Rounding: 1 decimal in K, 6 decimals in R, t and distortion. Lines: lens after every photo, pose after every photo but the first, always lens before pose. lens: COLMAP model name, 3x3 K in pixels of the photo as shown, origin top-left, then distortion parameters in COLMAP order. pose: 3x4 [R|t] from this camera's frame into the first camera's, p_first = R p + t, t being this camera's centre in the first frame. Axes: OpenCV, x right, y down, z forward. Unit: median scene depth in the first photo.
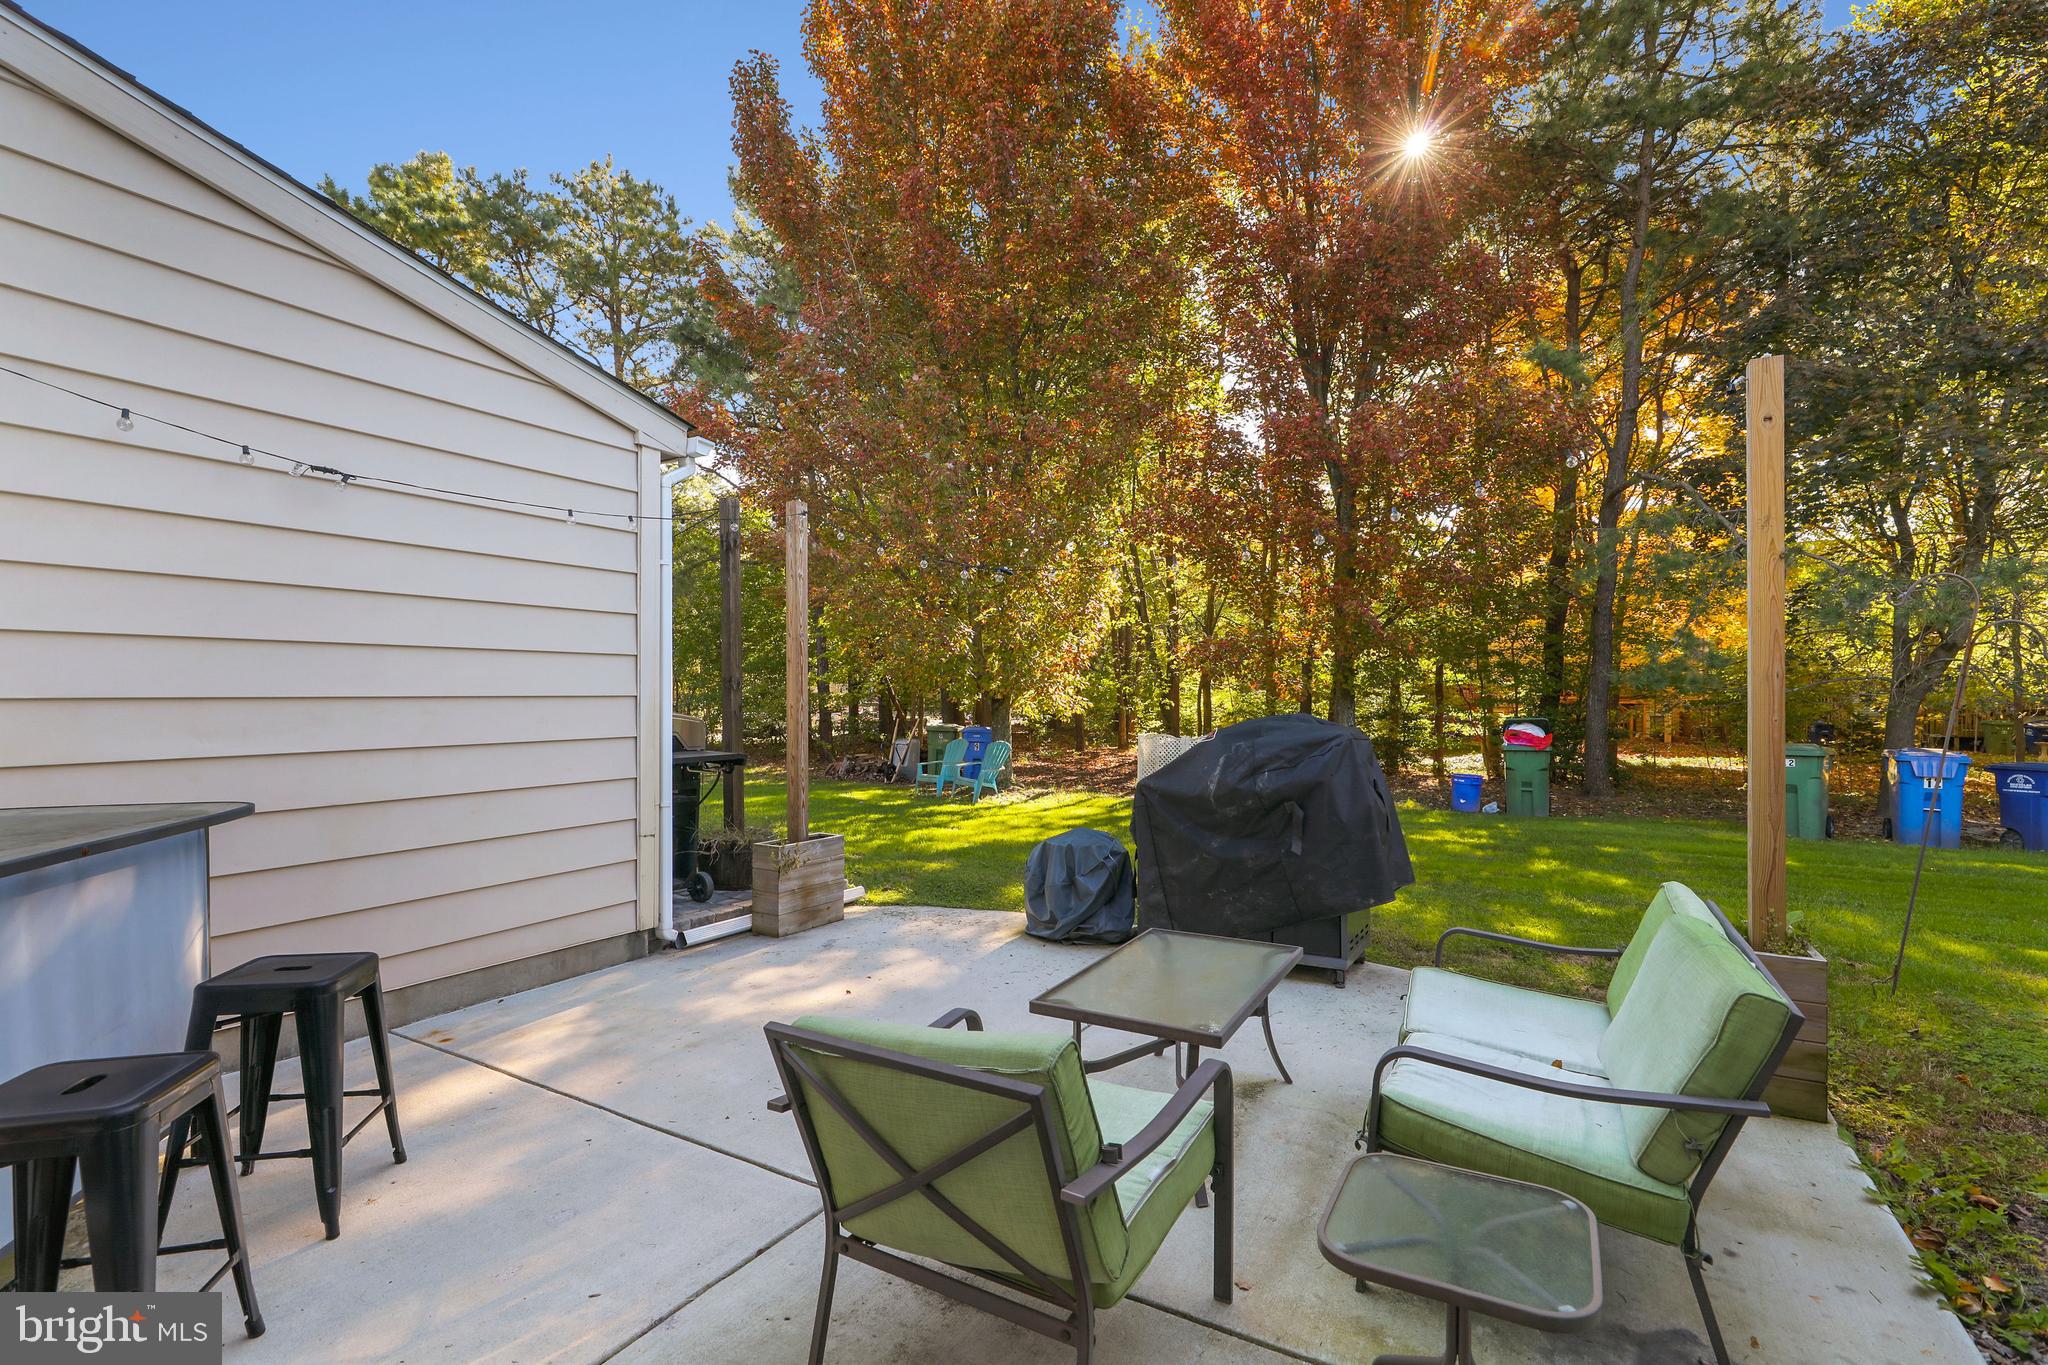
lens RADIAL K [[919.1, 0, 1026.0], [0, 919.1, 688.5], [0, 0, 1]] dist [-0.000063, -0.000104]
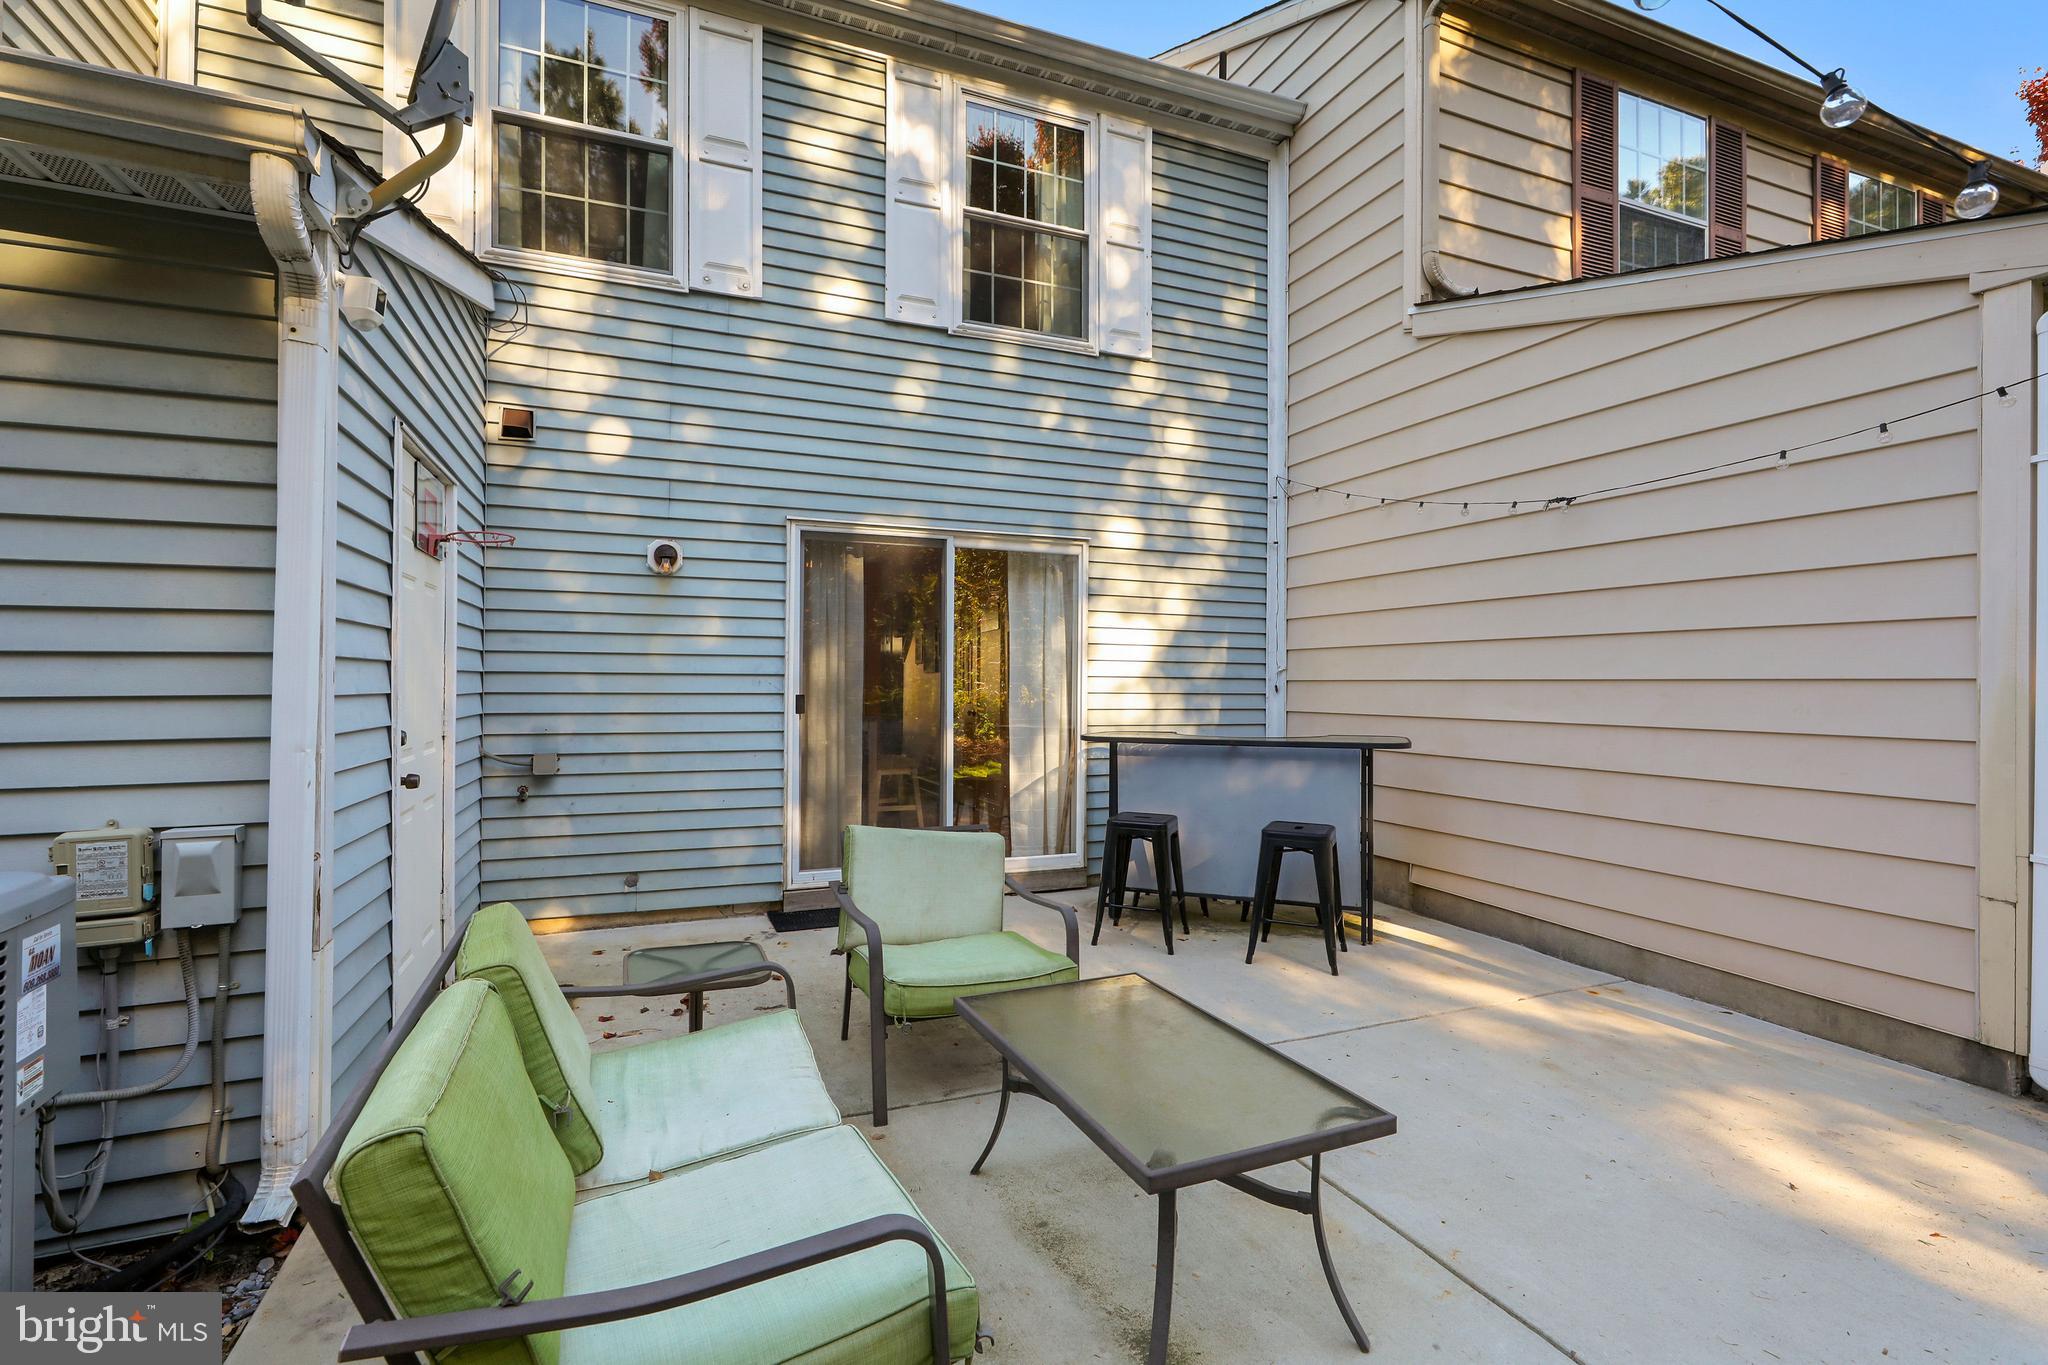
lens RADIAL K [[919.1, 0, 1026.0], [0, 919.1, 688.5], [0, 0, 1]] dist [-0.000063, -0.000104]
pose [[-0.605391, -0.013694, -0.795811, 0.598965], [-0.018585, 0.999823, -0.003066, 0.035338], [0.795711, 0.012934, -0.605538, 1.024494]]
